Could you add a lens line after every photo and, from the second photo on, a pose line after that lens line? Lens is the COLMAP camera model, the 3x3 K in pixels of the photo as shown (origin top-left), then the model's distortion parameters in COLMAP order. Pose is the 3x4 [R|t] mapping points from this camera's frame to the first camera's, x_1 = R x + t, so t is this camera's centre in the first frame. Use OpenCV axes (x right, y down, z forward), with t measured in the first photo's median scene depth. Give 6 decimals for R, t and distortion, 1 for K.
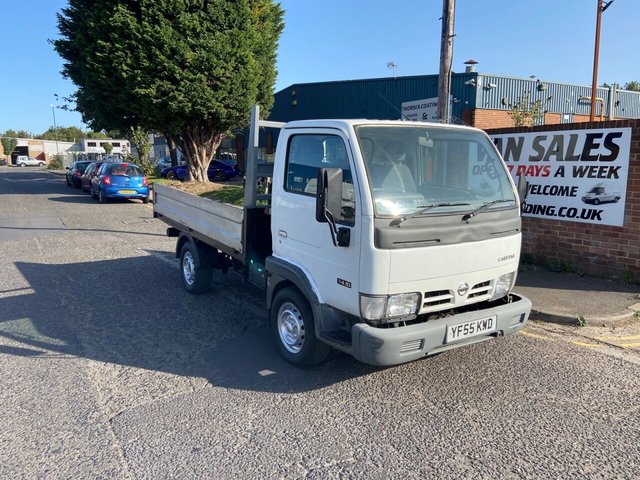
lens RADIAL K [[481.6, 0, 320.0], [0, 481.6, 232.6], [0, 0, 1]] dist [0.135737, -0.178231]
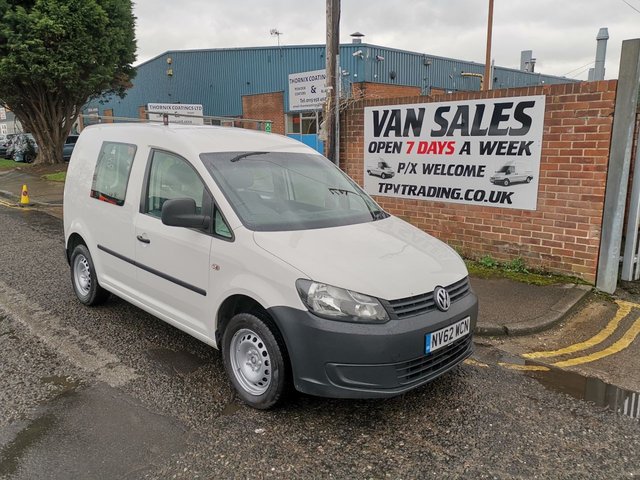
lens RADIAL K [[490.1, 0, 320.1], [0, 490.1, 233.8], [0, 0, 1]] dist [0.074237, -0.072726]
pose [[0.976410, -0.048335, 0.210446, 0.048841], [0.038812, 0.998037, 0.049147, -0.026840], [-0.212409, -0.039820, 0.976369, 0.203445]]
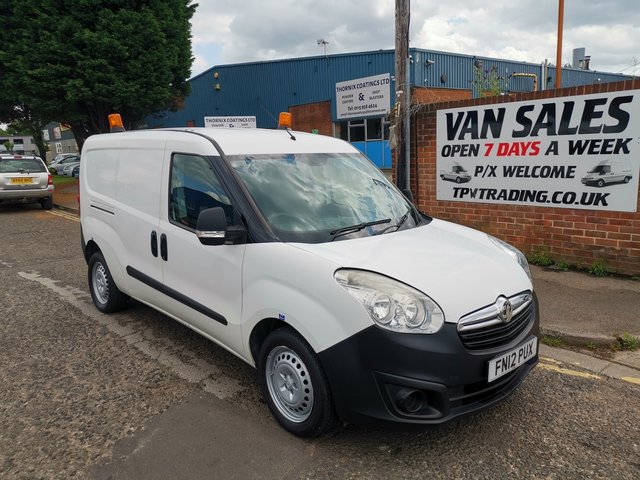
lens RADIAL K [[492.0, 0, 319.9], [0, 492.0, 233.8], [0, 0, 1]] dist [0.065271, -0.061790]
pose [[0.989178, -0.063037, 0.132486, -0.013975], [0.059890, 0.997823, 0.027606, -0.028267], [-0.133938, -0.019373, 0.990800, 0.229547]]
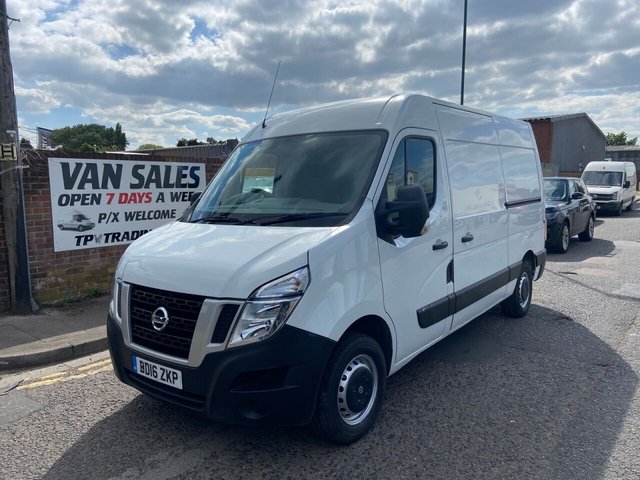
lens RADIAL K [[472.1, 0, 335.0], [0, 472.1, 226.7], [0, 0, 1]] dist [0.061058, -0.121272]
pose [[-0.336049, -0.079357, 0.938495, -0.673142], [0.149568, 0.979303, 0.136363, -0.147635], [-0.929893, 0.186194, -0.317225, 0.990591]]
